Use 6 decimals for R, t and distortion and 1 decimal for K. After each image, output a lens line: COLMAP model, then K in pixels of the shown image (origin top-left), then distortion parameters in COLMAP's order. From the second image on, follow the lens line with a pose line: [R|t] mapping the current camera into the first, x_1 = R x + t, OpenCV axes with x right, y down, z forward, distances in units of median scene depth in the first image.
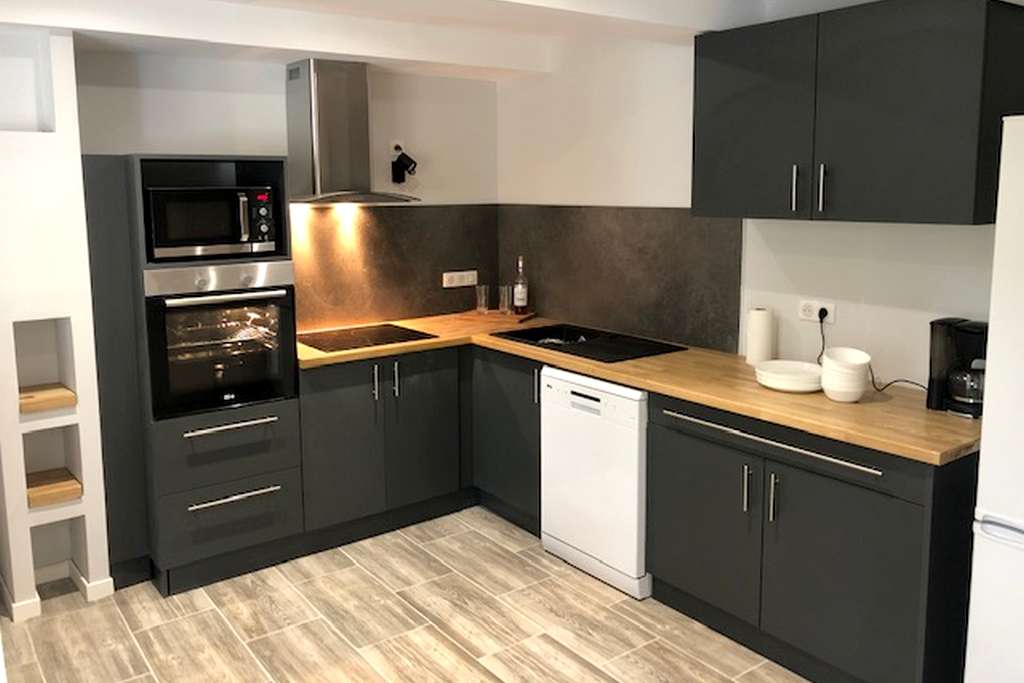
lens RADIAL K [[839.7, 0, 513.2], [0, 839.7, 273.1], [0, 0, 1]] dist [0.072709, -0.159681]
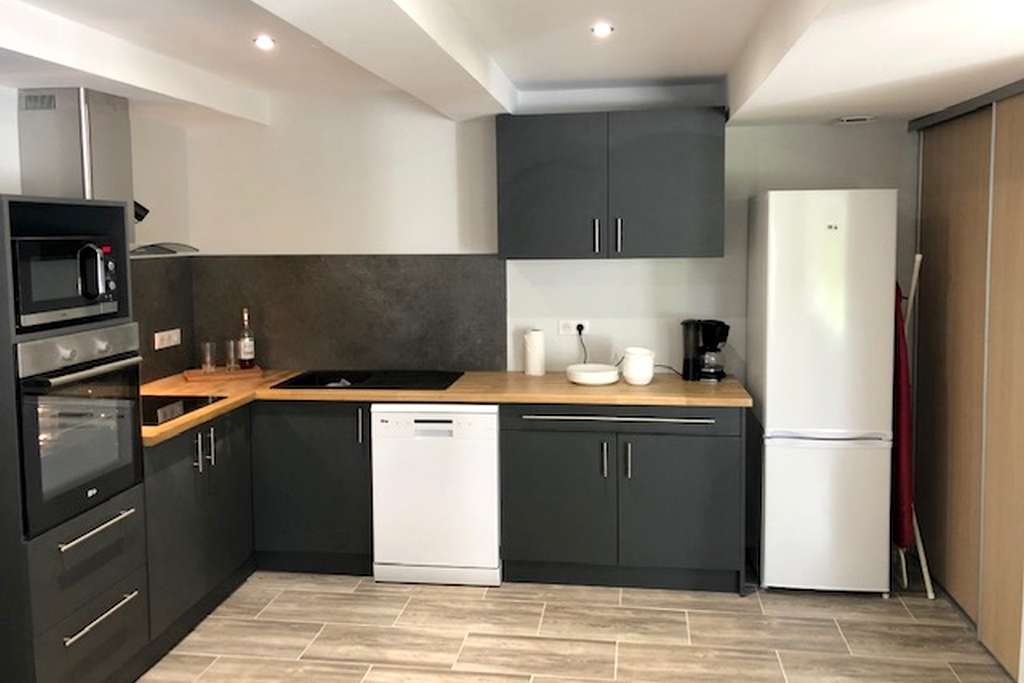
lens RADIAL K [[839.7, 0, 513.2], [0, 839.7, 273.1], [0, 0, 1]] dist [0.072709, -0.159681]
pose [[0.704826, -0.036078, 0.708462, -0.584573], [0.083059, 0.996034, -0.031910, -0.004785], [-0.704501, 0.081335, 0.705027, 0.114083]]
